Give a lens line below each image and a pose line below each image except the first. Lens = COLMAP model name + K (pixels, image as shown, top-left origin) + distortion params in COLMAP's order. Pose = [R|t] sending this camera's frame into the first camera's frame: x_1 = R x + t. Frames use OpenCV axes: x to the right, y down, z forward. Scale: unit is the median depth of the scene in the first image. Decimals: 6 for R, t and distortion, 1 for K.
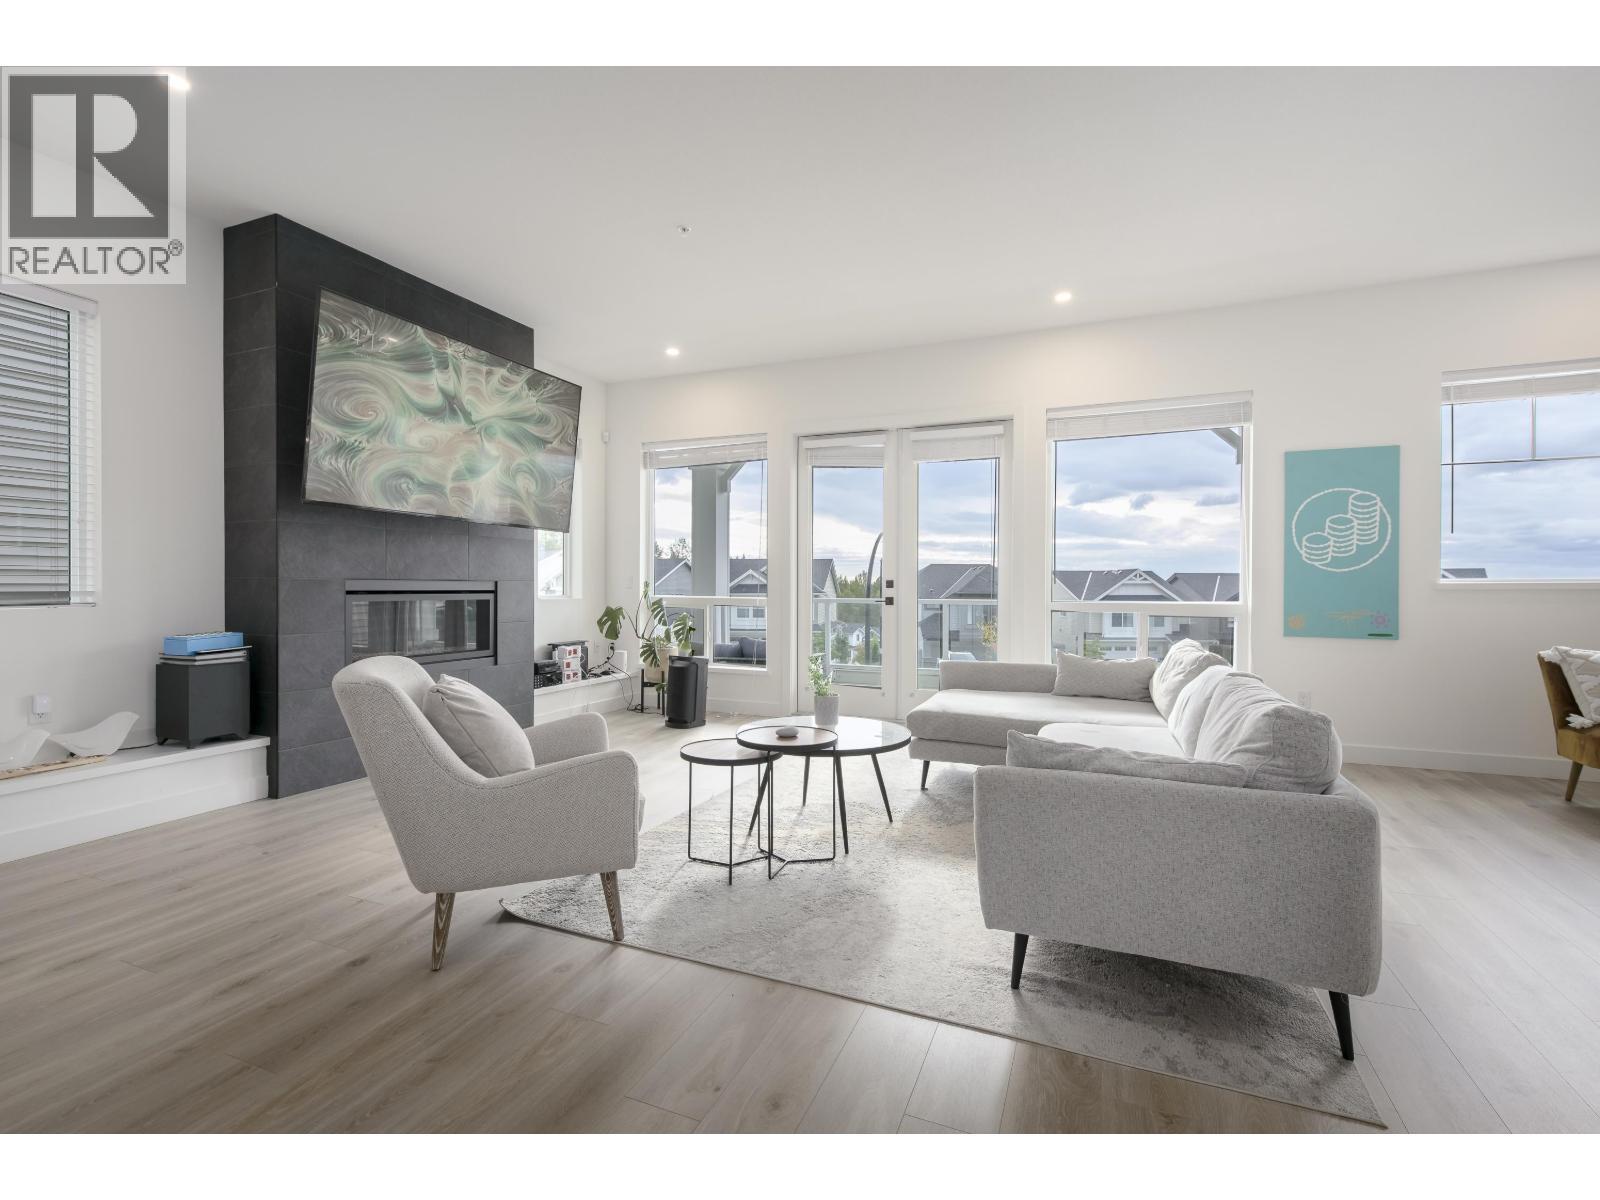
lens RADIAL K [[707.1, 0, 803.1], [0, 707.1, 594.1], [0, 0, 1]] dist [-0.001917, -0.000252]
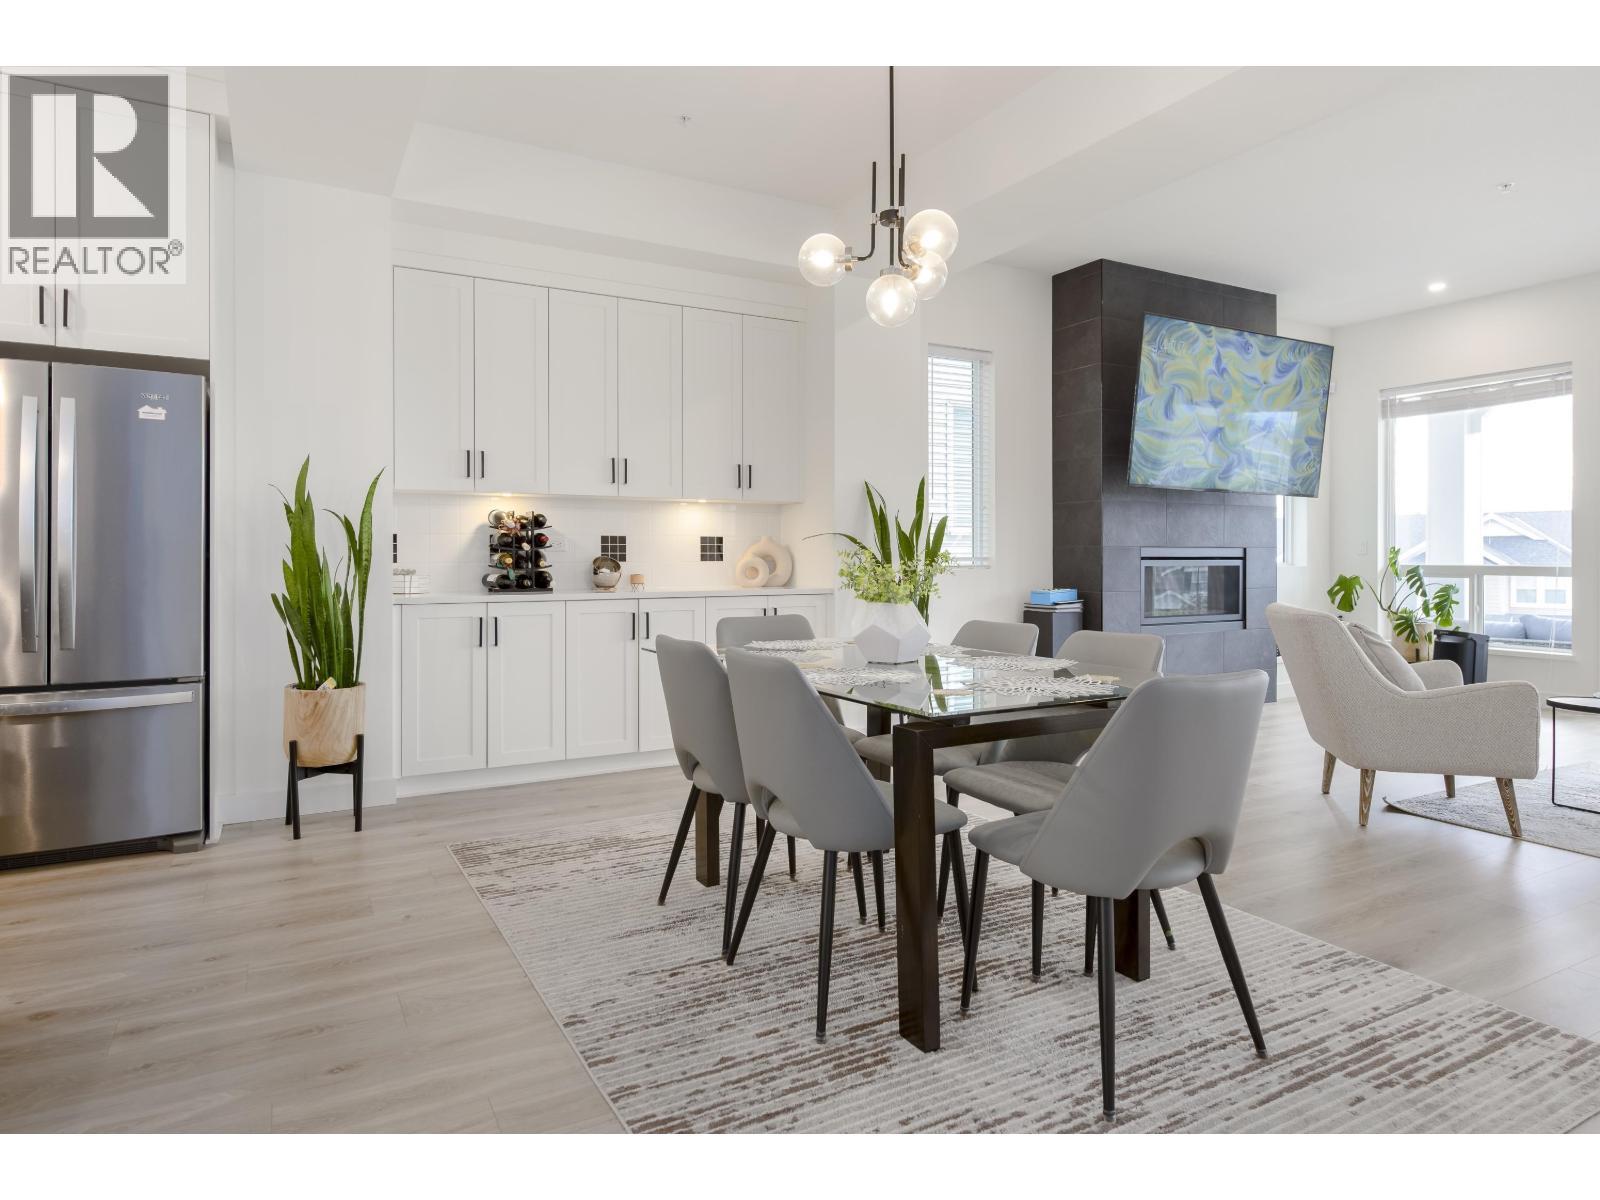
lens RADIAL K [[934.1, 0, 787.4], [0, 934.1, 560.1], [0, 0, 1]] dist [0.004546, 0.000760]
pose [[0.783412, -0.002550, -0.621497, -0.108721], [-0.002208, 0.999974, -0.006886, 0.010410], [0.621498, 0.006767, 0.783386, -0.488965]]
